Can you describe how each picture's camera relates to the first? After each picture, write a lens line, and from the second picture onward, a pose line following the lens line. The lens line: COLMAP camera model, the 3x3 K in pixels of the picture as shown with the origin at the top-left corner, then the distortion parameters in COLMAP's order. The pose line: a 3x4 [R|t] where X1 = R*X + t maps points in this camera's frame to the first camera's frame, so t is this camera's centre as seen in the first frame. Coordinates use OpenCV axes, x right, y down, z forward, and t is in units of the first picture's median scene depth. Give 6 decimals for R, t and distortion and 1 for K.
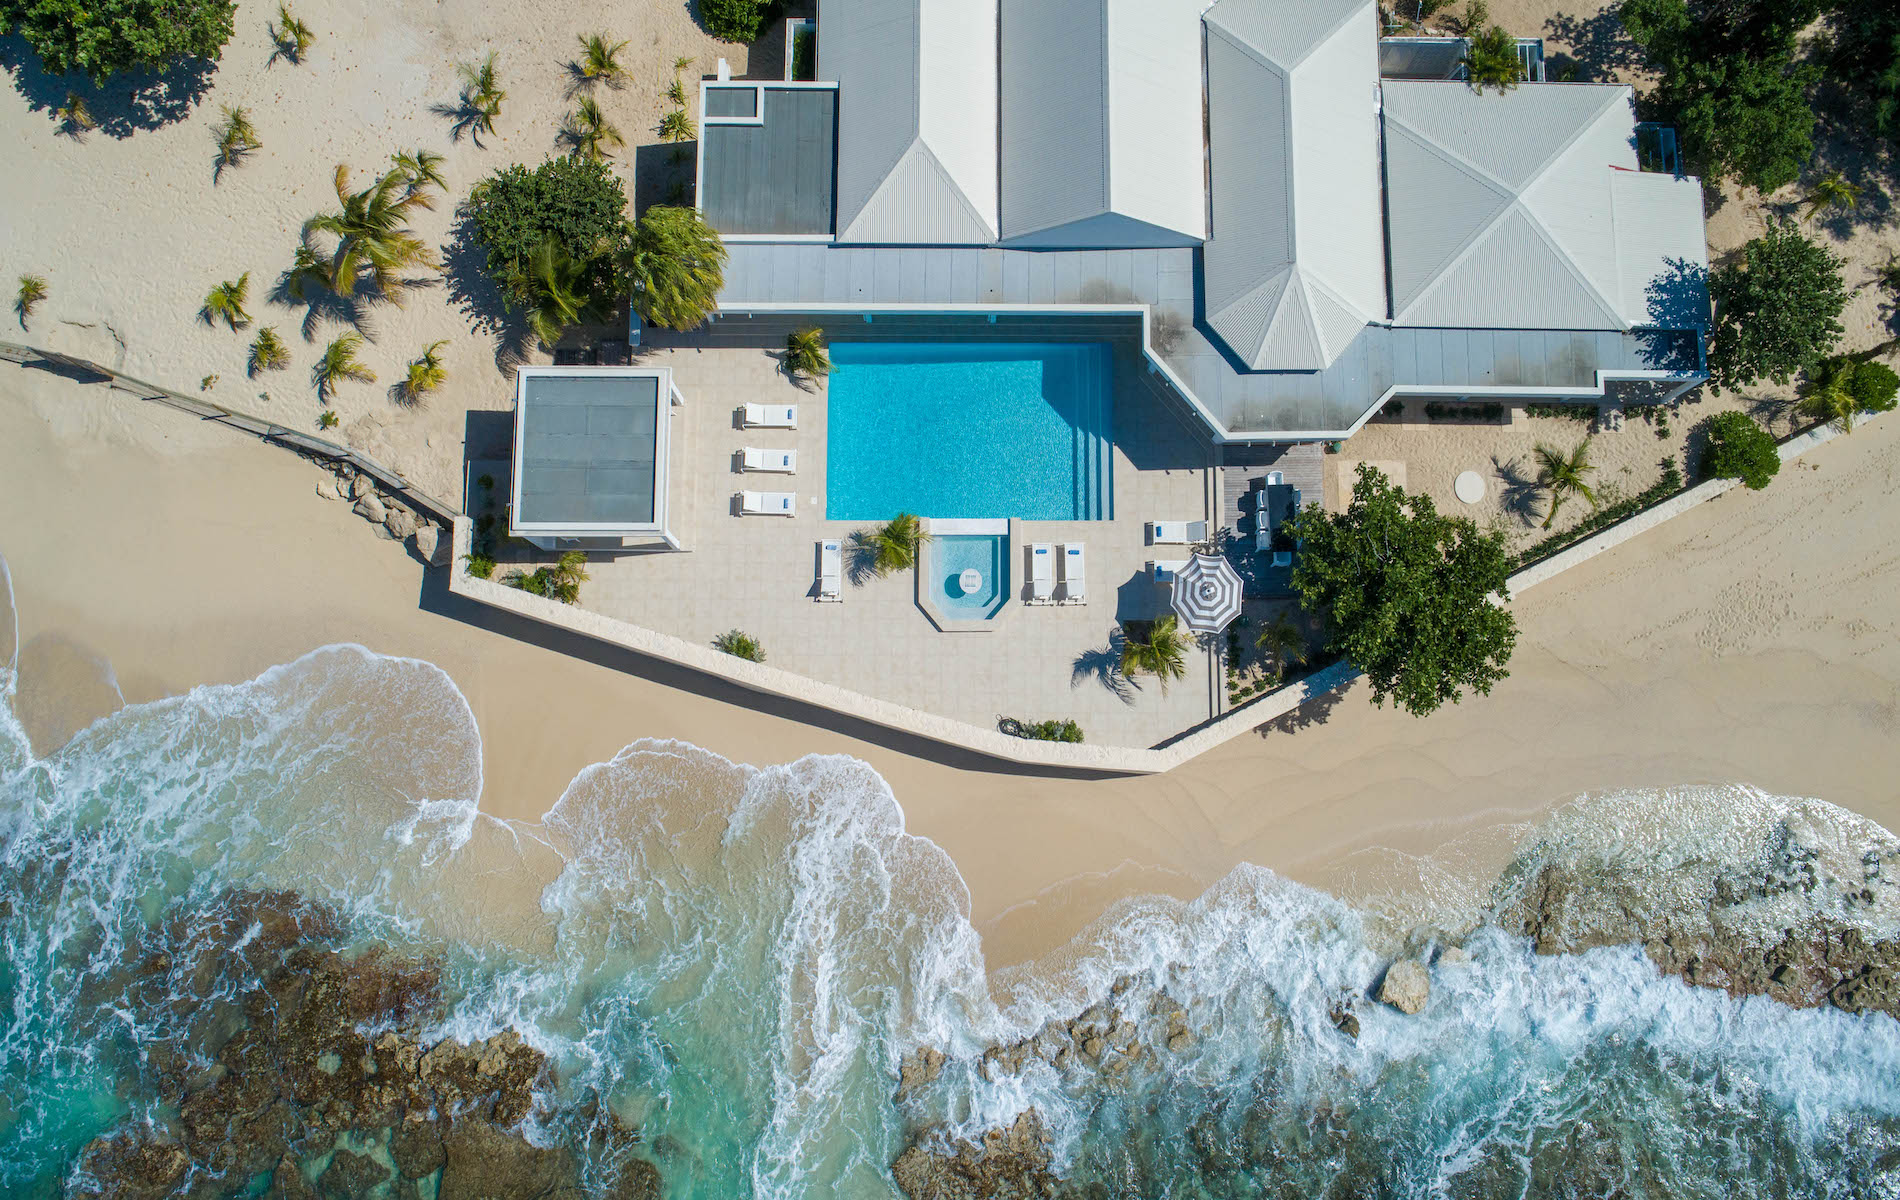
lens RADIAL K [[1422.5, 0, 950.0], [0, 1422.5, 600.0], [0, 0, 1]] dist [-0.014144, 0.009424]
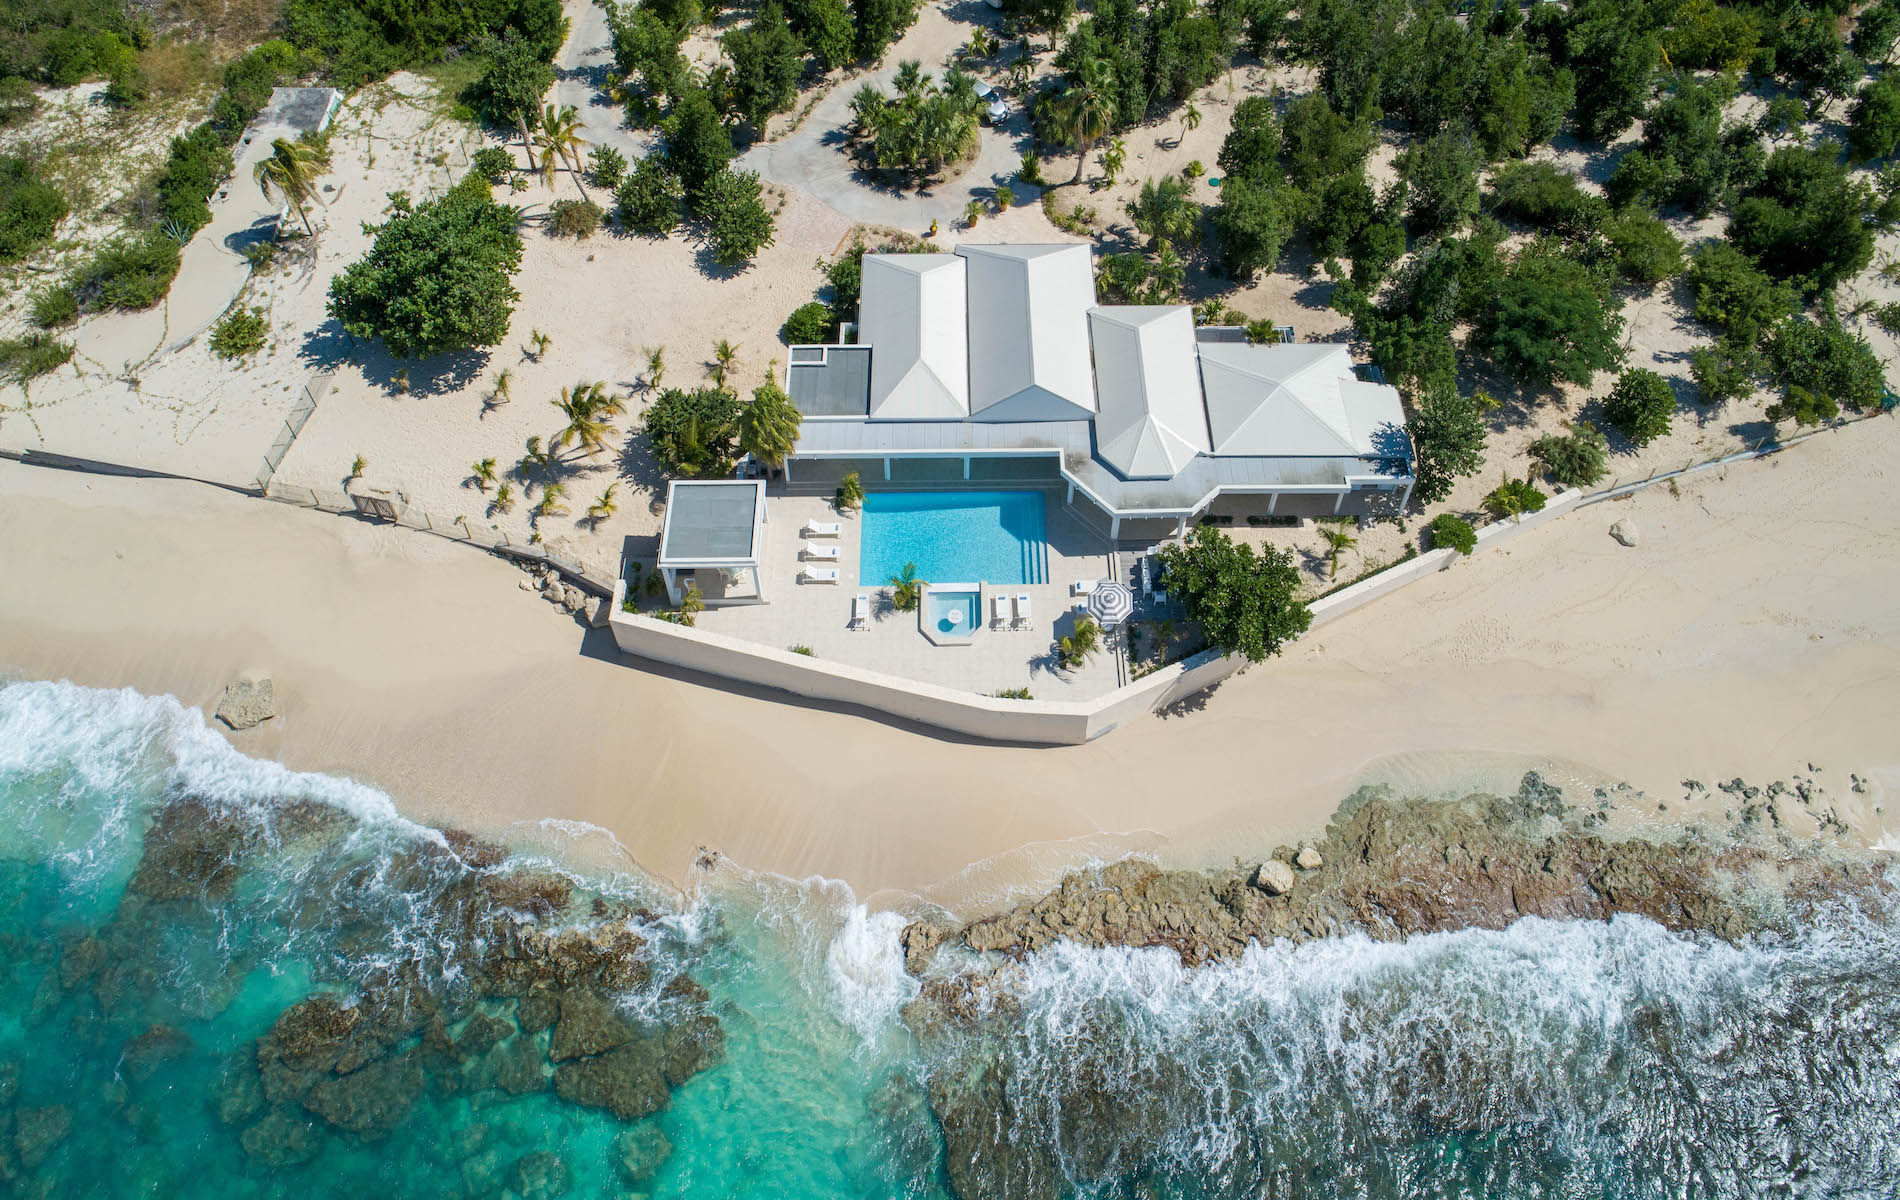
lens RADIAL K [[1422.5, 0, 950.0], [0, 1422.5, 600.0], [0, 0, 1]] dist [-0.014144, 0.009424]
pose [[0.999937, -0.010343, 0.004452, 0.002581], [0.011229, 0.886131, -0.463299, 0.663701], [0.000847, 0.463319, 0.886191, -0.337169]]
